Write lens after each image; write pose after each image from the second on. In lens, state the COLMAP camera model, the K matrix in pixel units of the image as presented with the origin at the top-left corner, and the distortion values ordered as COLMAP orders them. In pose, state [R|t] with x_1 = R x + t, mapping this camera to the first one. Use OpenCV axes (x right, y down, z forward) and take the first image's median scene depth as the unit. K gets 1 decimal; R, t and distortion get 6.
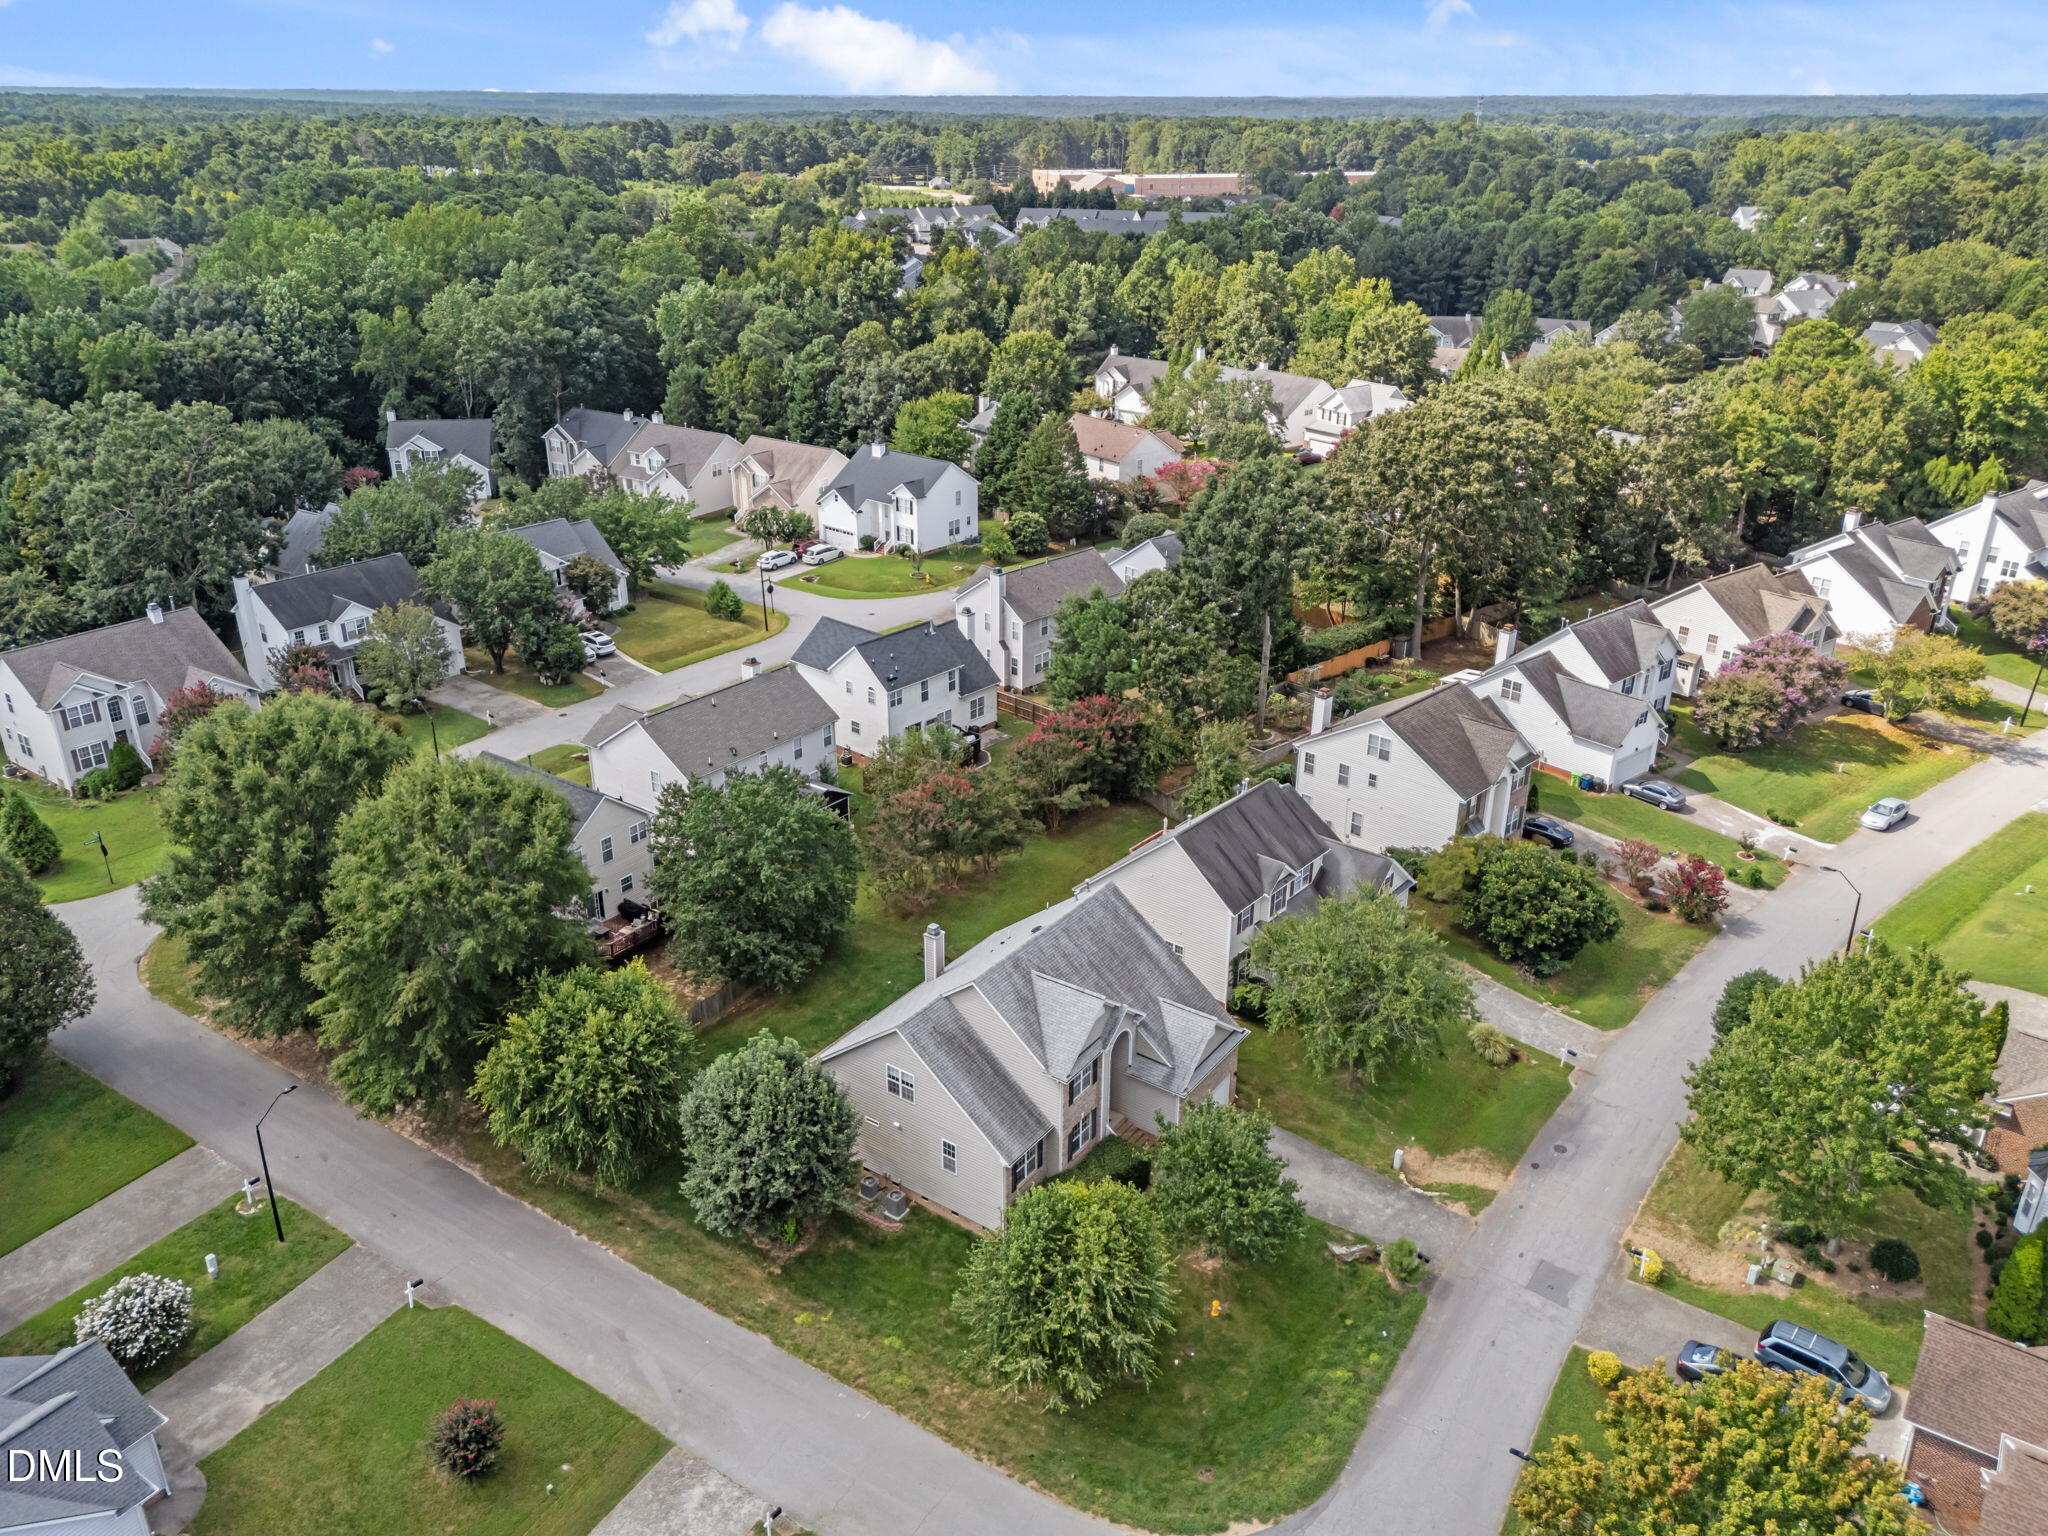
lens RADIAL K [[1492.0, 0, 1024.0], [0, 1492.0, 768.0], [0, 0, 1]] dist [-0.010266, -0.006469]
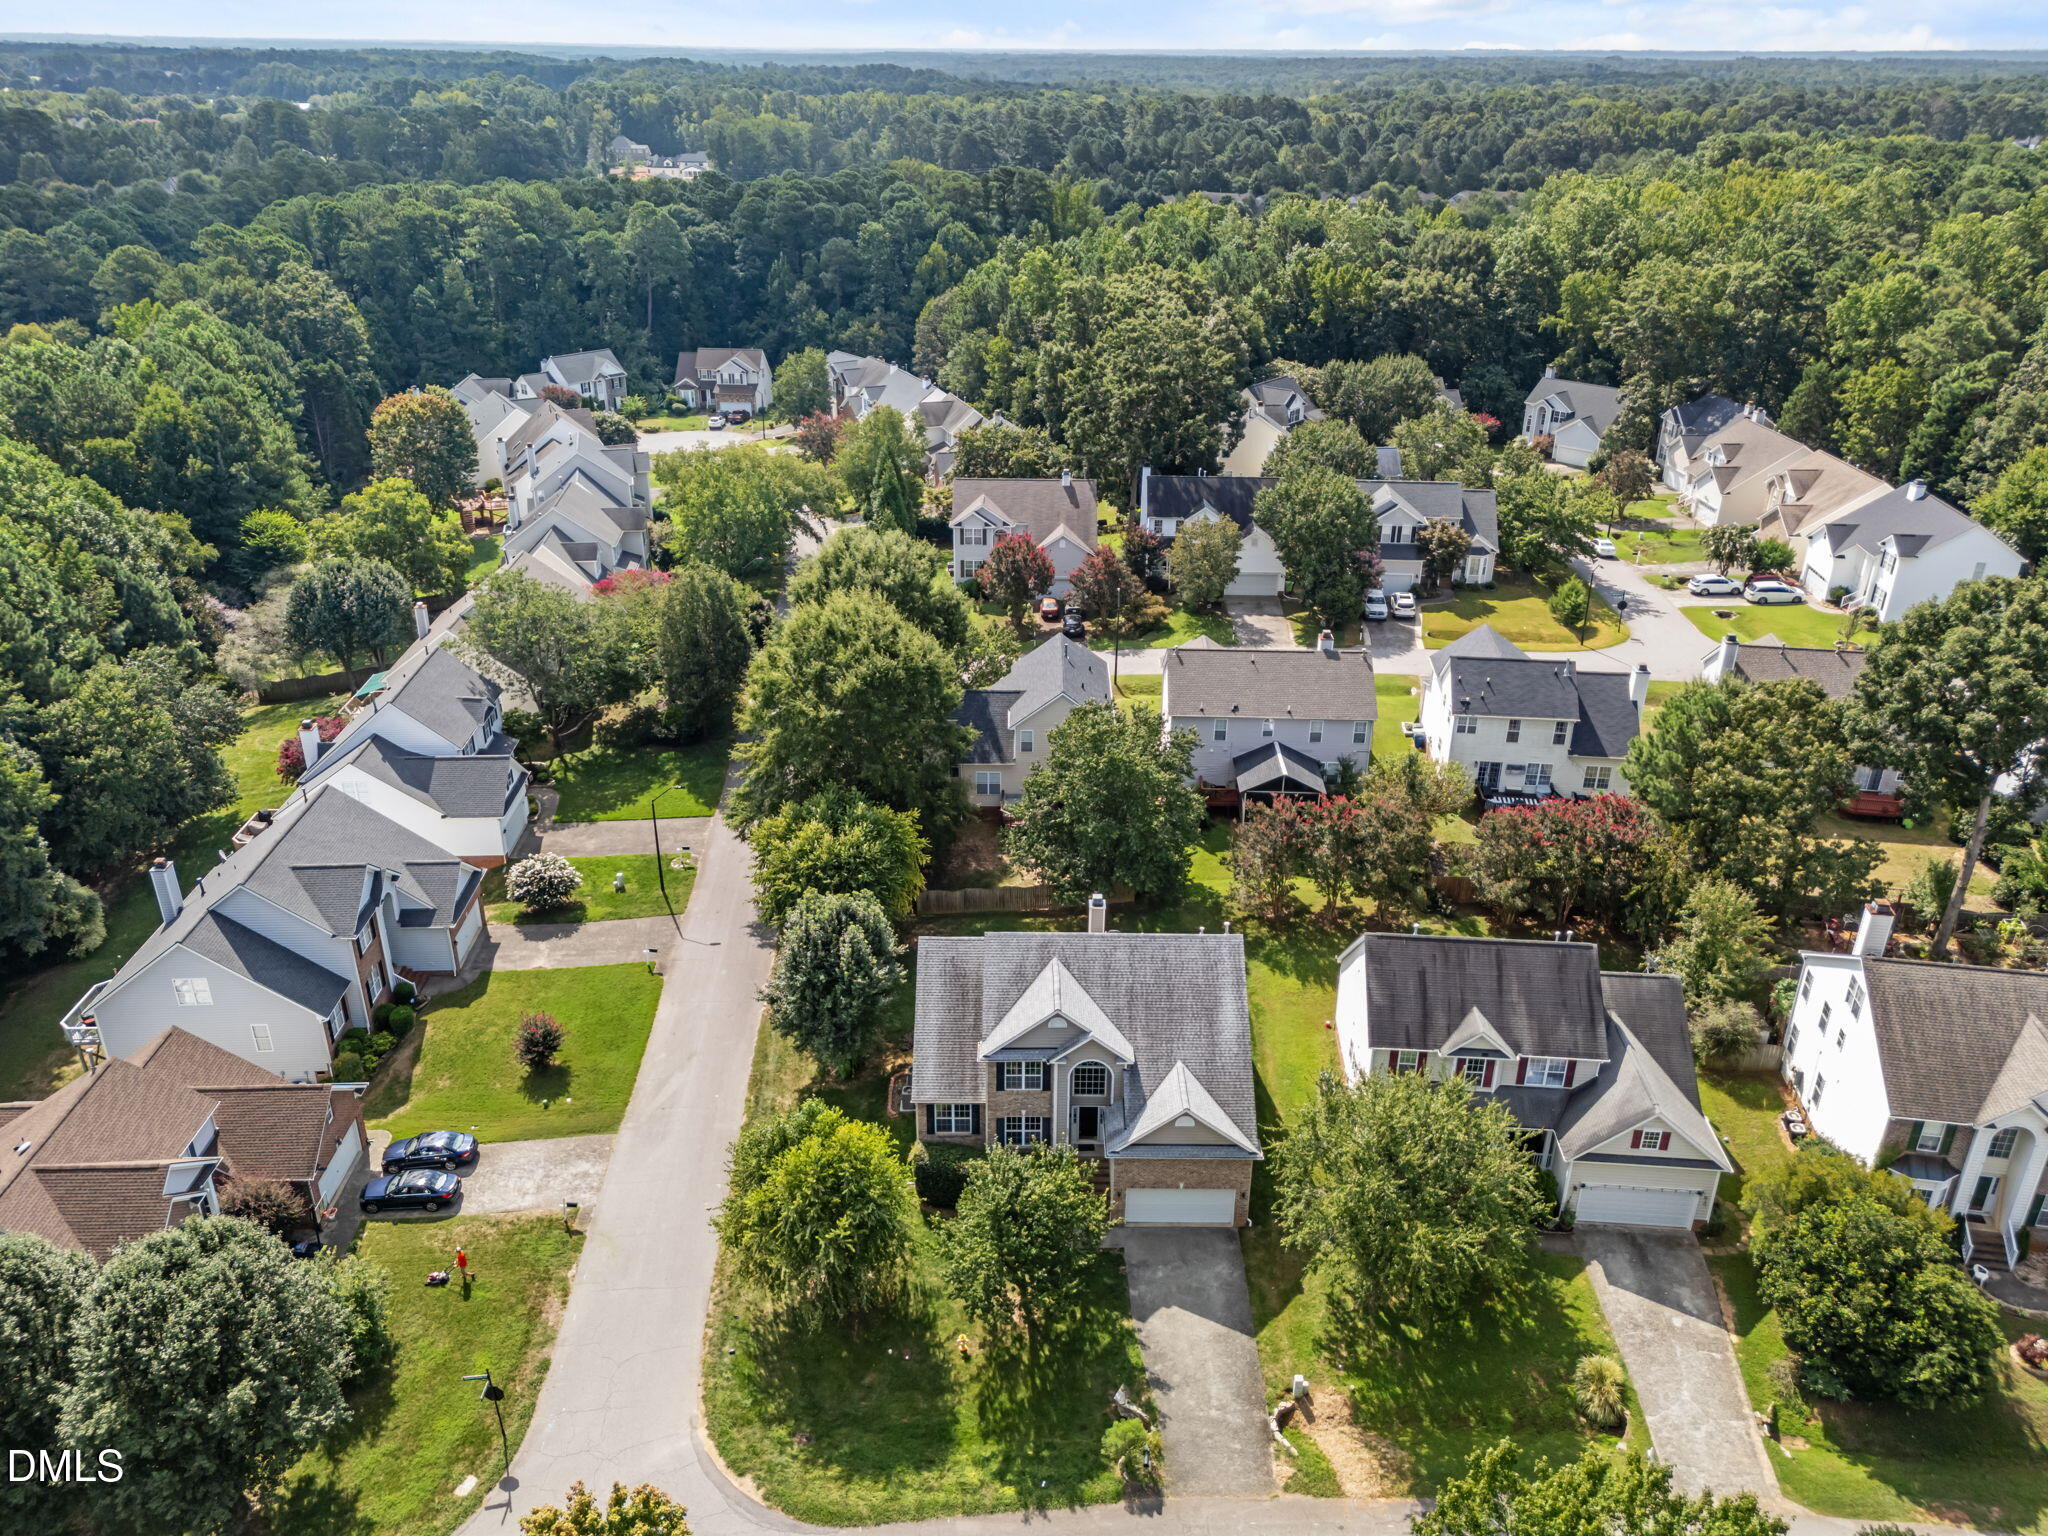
lens RADIAL K [[1492.0, 0, 1024.0], [0, 1492.0, 768.0], [0, 0, 1]] dist [-0.010266, -0.006469]
pose [[0.567210, 0.340853, -0.749728, 0.395827], [-0.324082, 0.929268, 0.177292, -0.084792], [0.757129, 0.142411, 0.637554, 0.201360]]
